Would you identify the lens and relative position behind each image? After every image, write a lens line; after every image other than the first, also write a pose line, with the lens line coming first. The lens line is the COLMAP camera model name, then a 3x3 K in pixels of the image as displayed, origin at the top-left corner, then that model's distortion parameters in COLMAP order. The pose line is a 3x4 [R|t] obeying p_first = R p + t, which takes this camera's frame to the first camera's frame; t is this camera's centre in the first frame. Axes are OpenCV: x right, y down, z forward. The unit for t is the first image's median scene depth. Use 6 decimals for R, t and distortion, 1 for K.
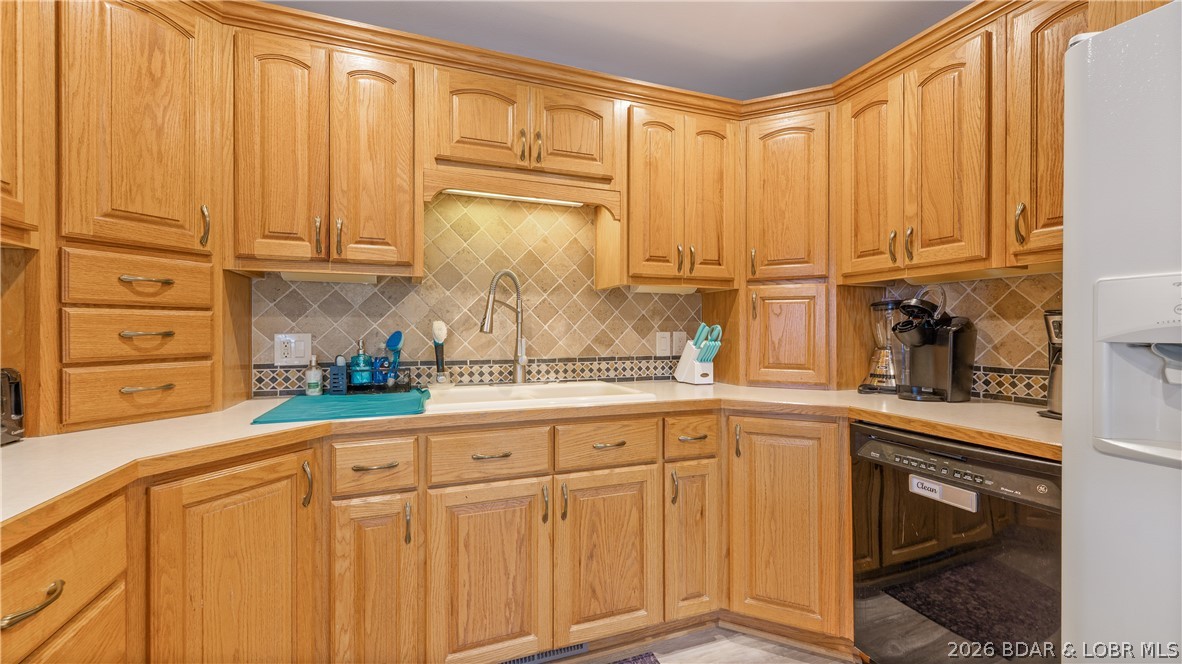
lens RADIAL K [[473.3, 0, 582.2], [0, 473.3, 328.0], [0, 0, 1]] dist [0.006665, -0.000348]
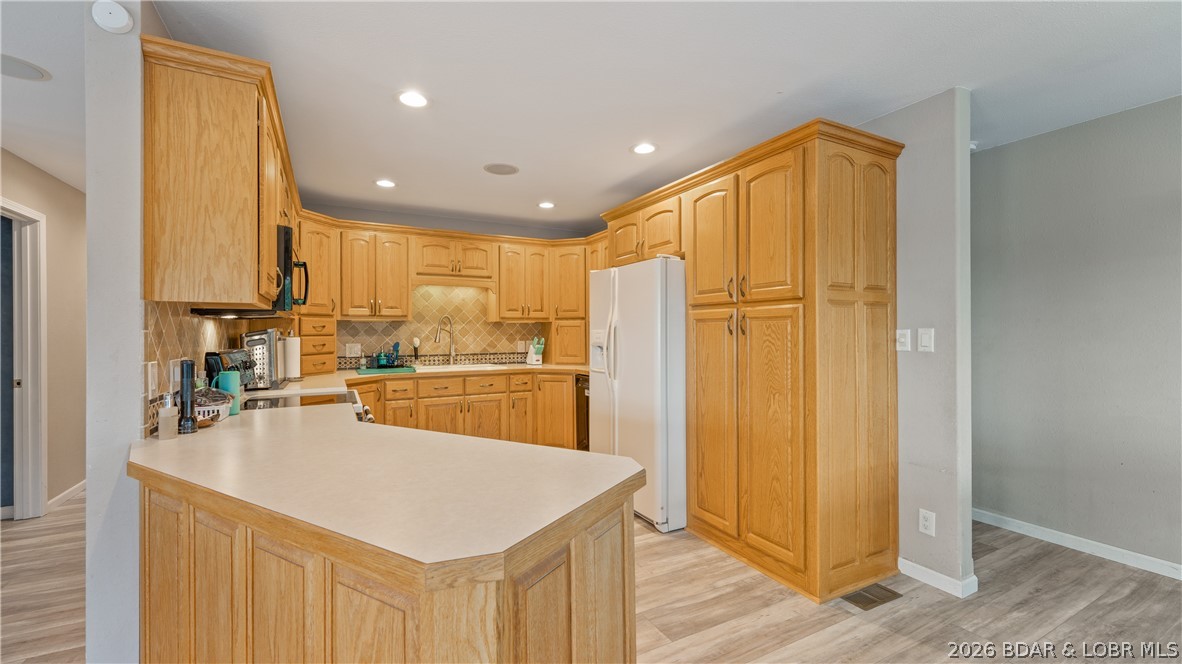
lens RADIAL K [[476.8, 0, 584.1], [0, 476.8, 331.8], [0, 0, 1]] dist [0.008321, -0.000056]
pose [[0.991238, -0.003991, 0.132029, 0.217914], [0.003573, 0.999988, 0.003403, -0.050727], [-0.132041, -0.002902, 0.991240, -1.508754]]
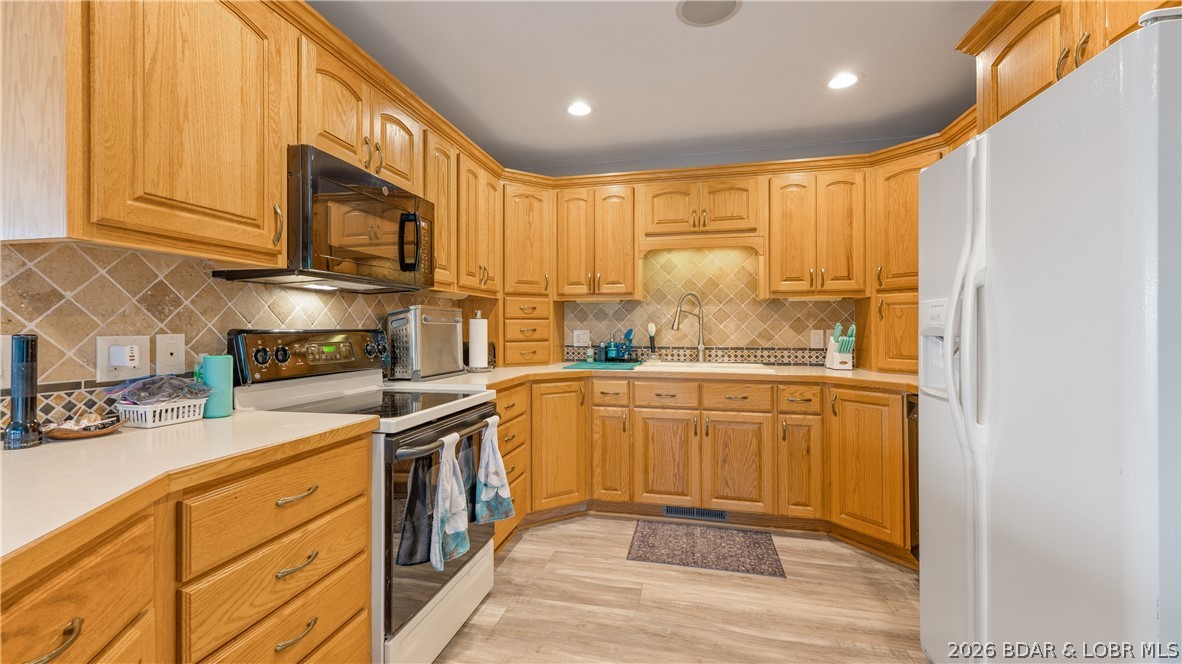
lens RADIAL K [[480.9, 0, 581.5], [0, 480.9, 324.9], [0, 0, 1]] dist [0.008717, -0.000053]
pose [[0.830217, -0.002631, -0.557435, 0.487558], [0.001693, 0.999996, -0.002199, -0.005208], [0.557438, 0.000882, 0.830218, -0.634671]]
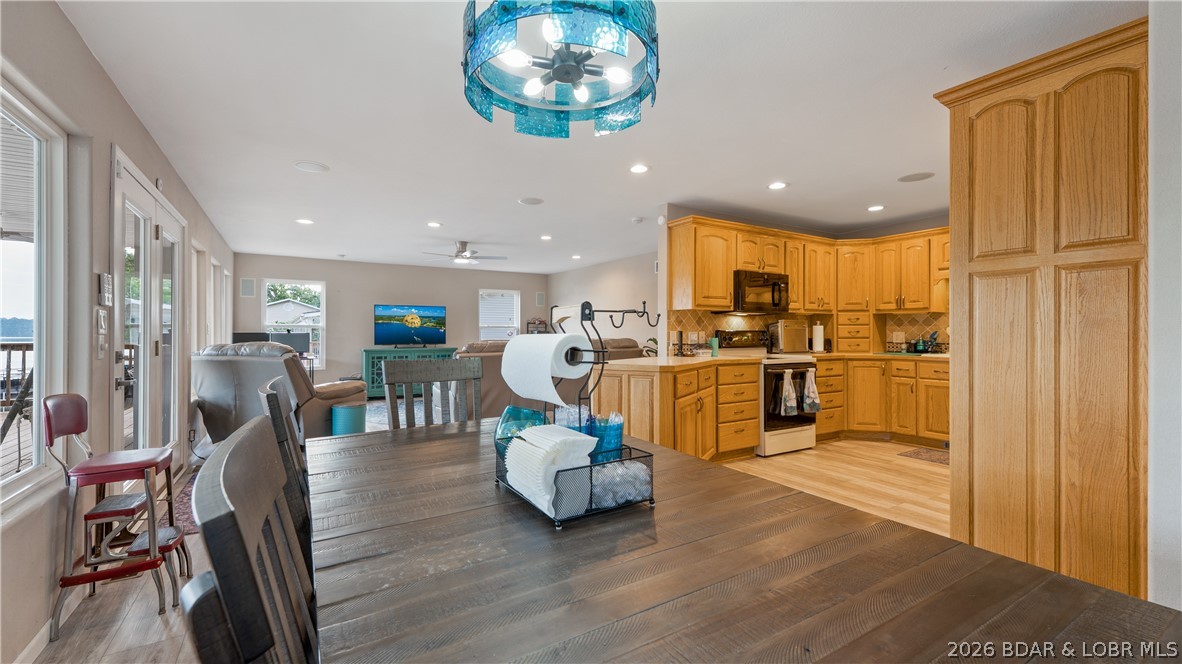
lens RADIAL K [[476.8, 0, 584.1], [0, 476.8, 331.8], [0, 0, 1]] dist [0.008321, -0.000056]
pose [[0.187144, -0.001985, -0.982331, 1.941883], [0.001830, 0.999997, -0.001672, 0.011895], [0.982331, -0.001485, 0.187147, -1.478591]]
